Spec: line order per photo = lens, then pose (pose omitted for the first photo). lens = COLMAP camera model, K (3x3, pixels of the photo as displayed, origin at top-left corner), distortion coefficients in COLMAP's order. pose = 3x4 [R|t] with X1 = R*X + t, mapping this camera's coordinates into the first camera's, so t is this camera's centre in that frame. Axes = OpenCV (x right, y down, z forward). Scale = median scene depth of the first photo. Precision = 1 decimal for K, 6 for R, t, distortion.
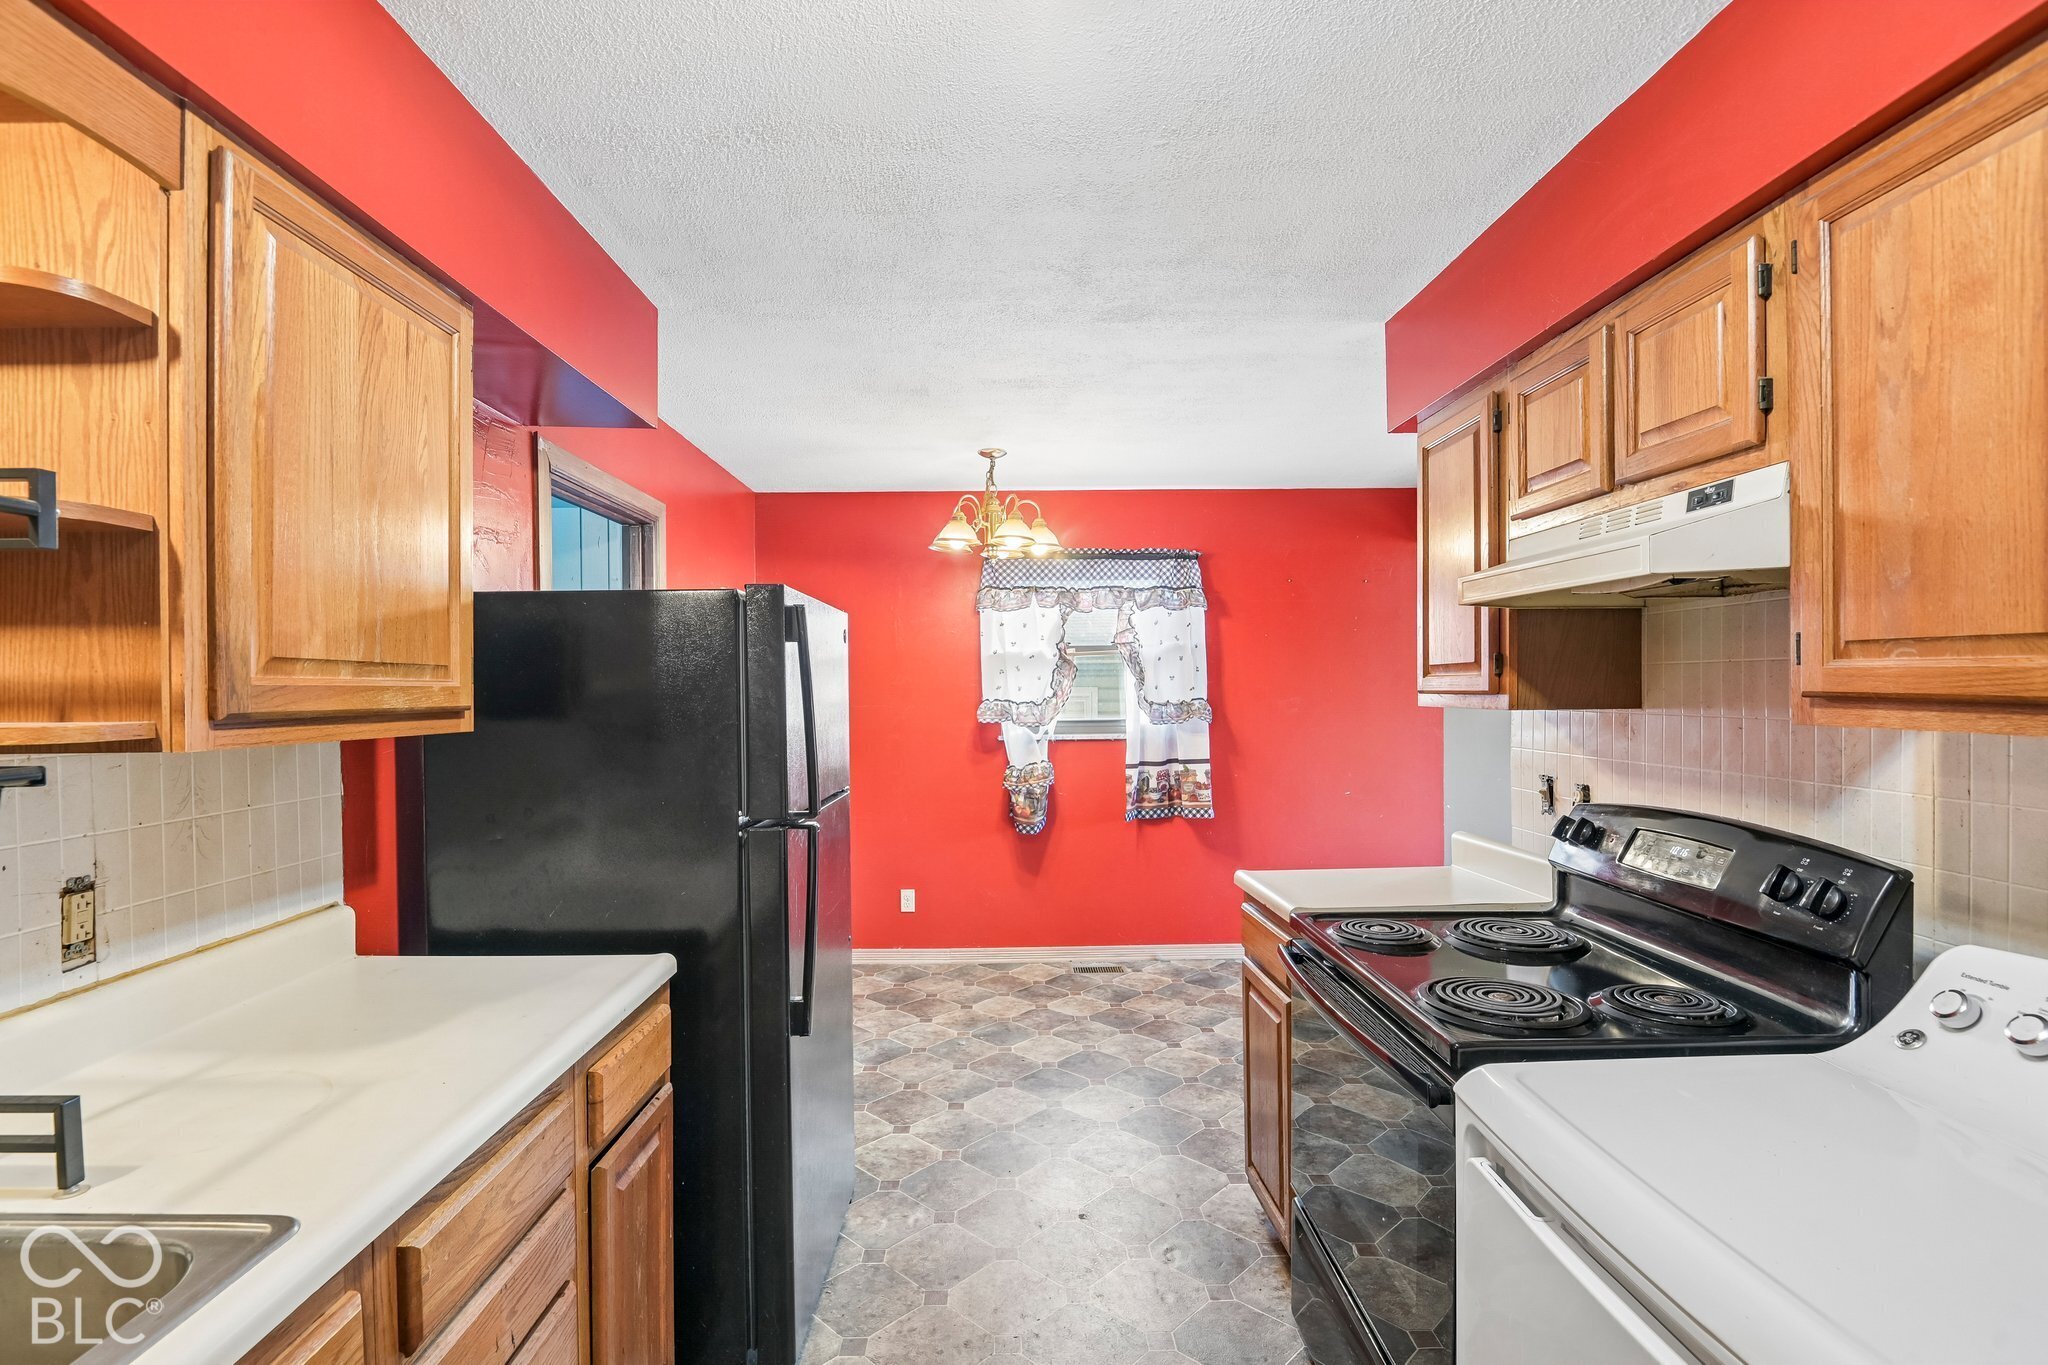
lens RADIAL K [[957.6, 0, 1013.2], [0, 957.6, 691.3], [0, 0, 1]] dist [-0.011027, -0.001141]
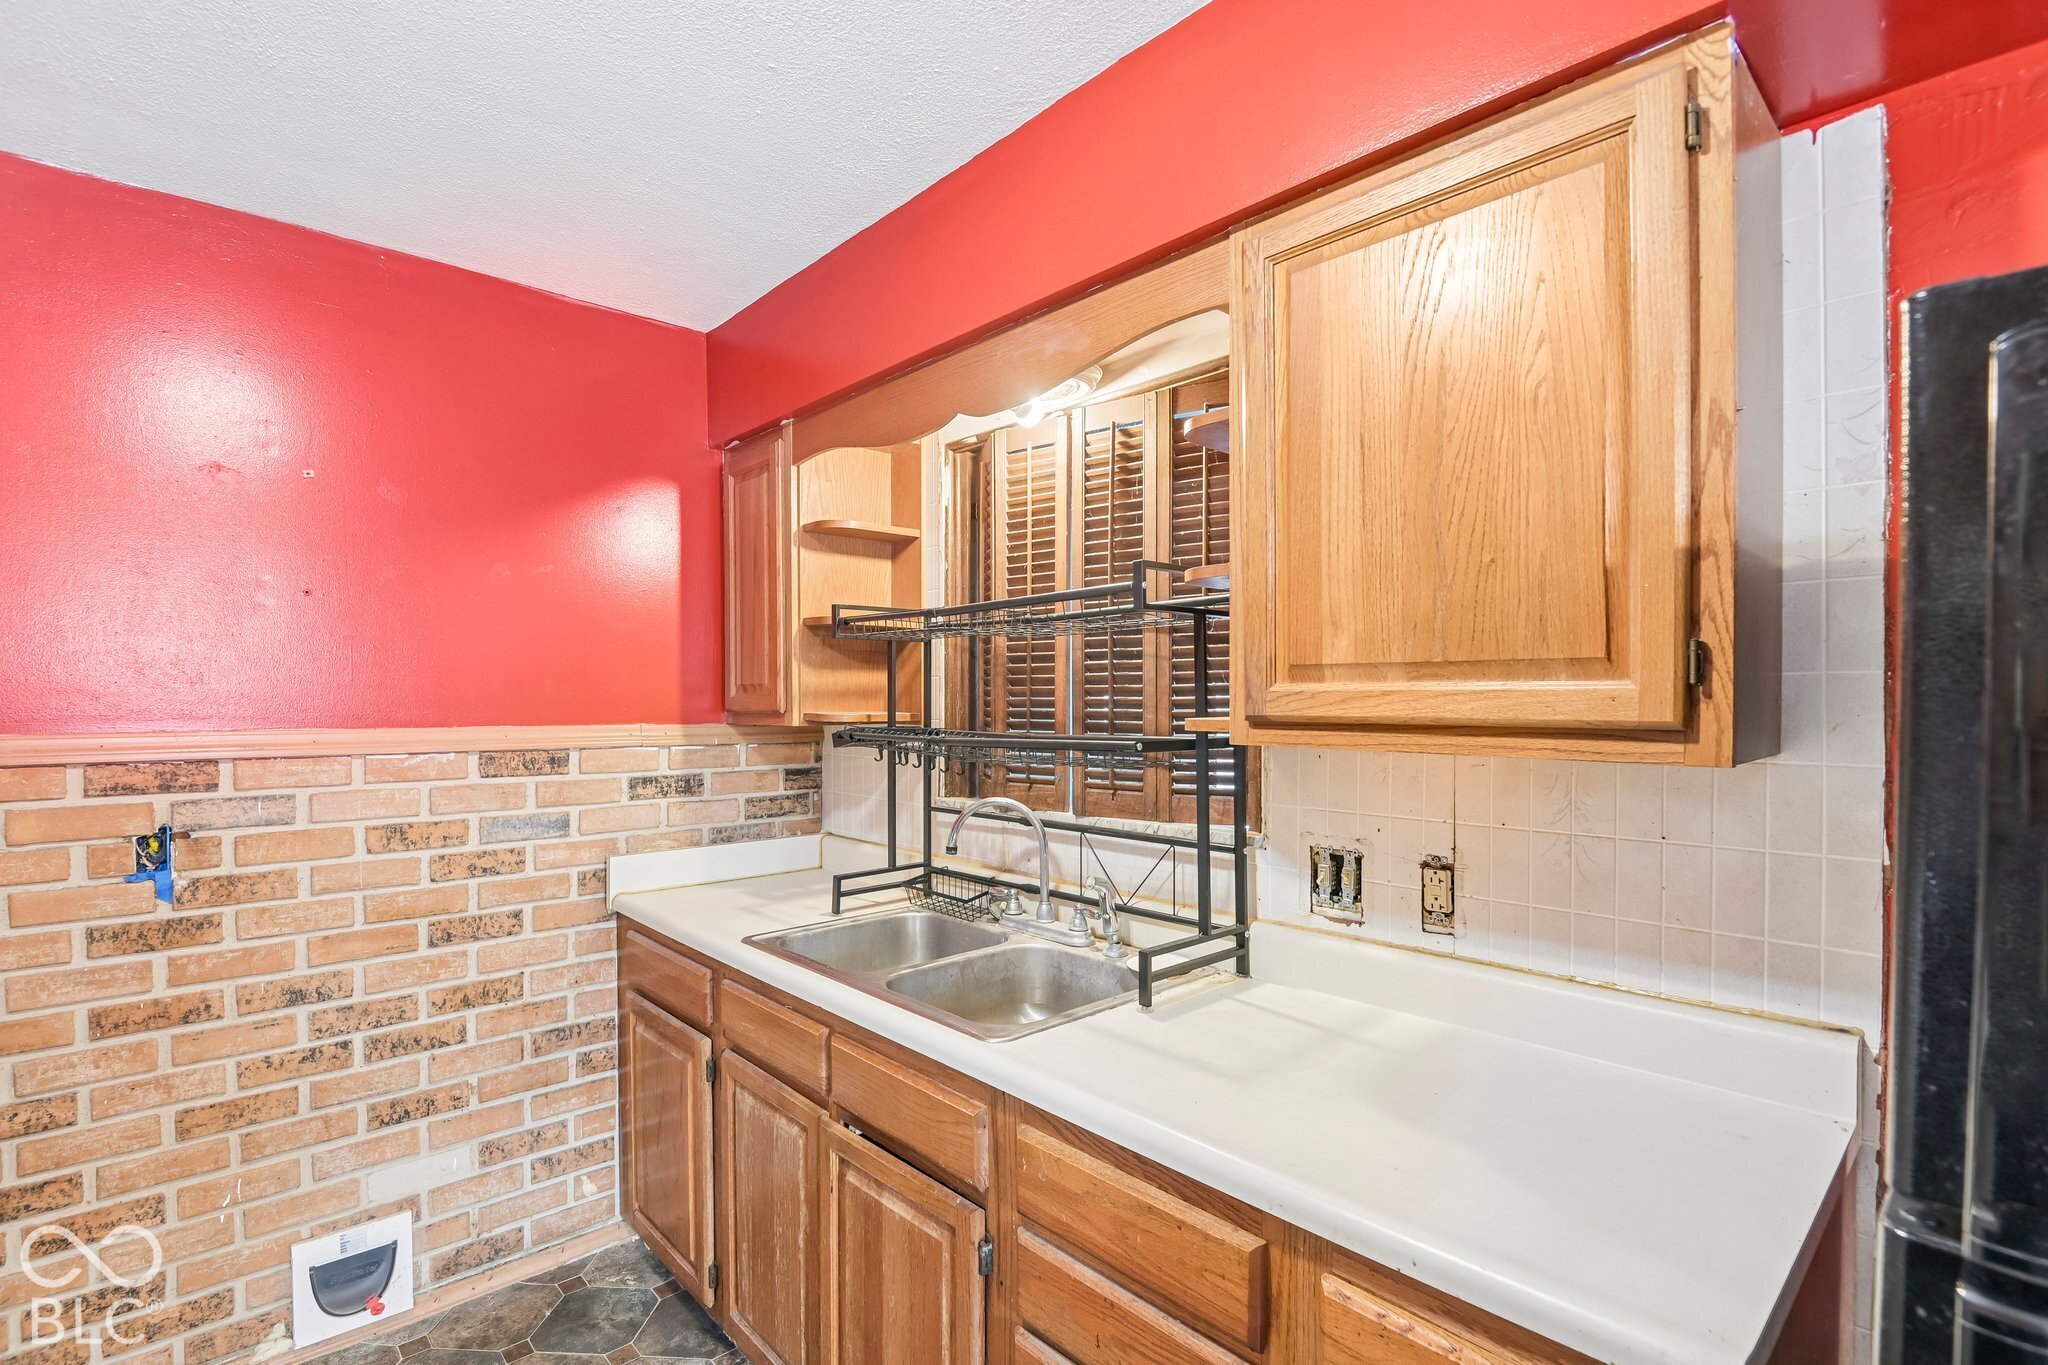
lens RADIAL K [[957.6, 0, 1013.2], [0, 957.6, 691.3], [0, 0, 1]] dist [-0.011027, -0.001141]
pose [[-0.748357, 0.005117, -0.663276, 0.171766], [0.003811, 0.999987, 0.003414, -0.010563], [0.663285, 0.000027, -0.748367, 1.519412]]
